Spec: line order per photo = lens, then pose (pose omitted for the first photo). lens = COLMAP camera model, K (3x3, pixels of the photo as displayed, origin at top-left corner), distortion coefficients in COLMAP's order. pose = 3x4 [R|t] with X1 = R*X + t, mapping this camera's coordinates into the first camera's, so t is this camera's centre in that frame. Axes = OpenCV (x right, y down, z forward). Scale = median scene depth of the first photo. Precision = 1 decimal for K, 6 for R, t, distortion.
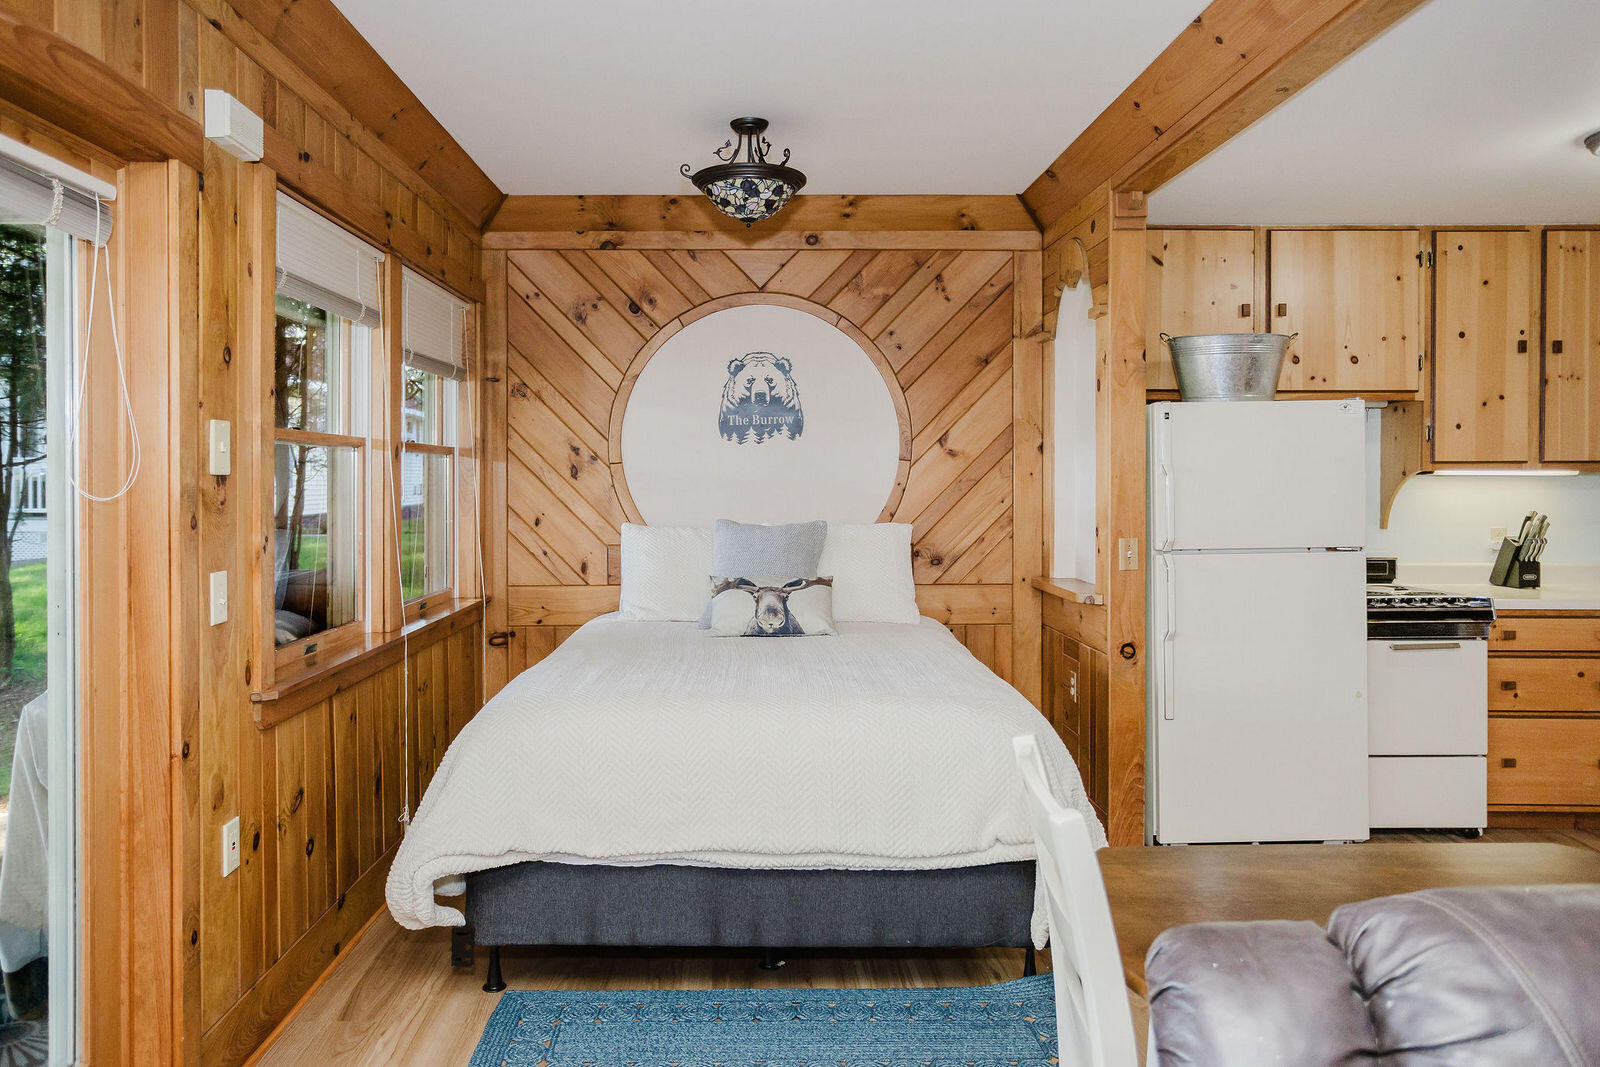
lens RADIAL K [[1131.5, 0, 790.0], [0, 1131.5, 460.9], [0, 0, 1]] dist [-0.009663, 0.023741]
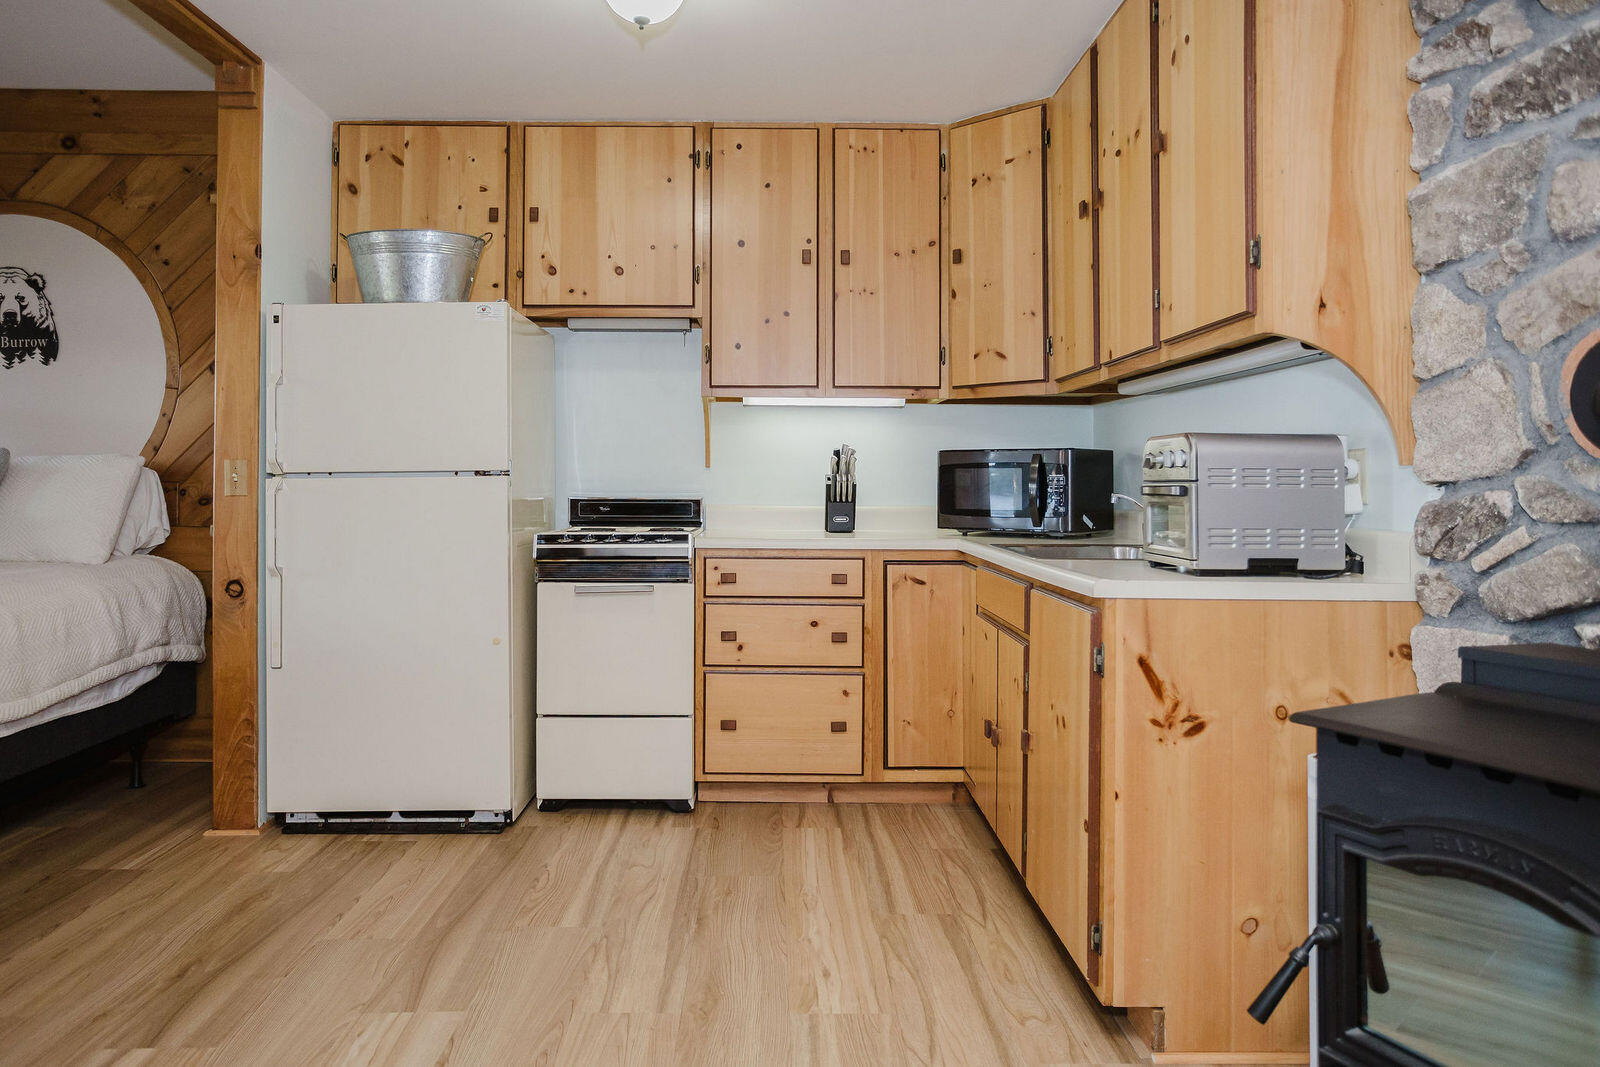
lens RADIAL K [[1131.5, 0, 810.6], [0, 1131.5, 438.7], [0, 0, 1]] dist [-0.009663, 0.023741]
pose [[0.999932, 0.004449, -0.010774, 0.659558], [-0.004680, 0.999758, -0.021489, 0.060365], [0.010676, 0.021538, 0.999711, 0.115188]]
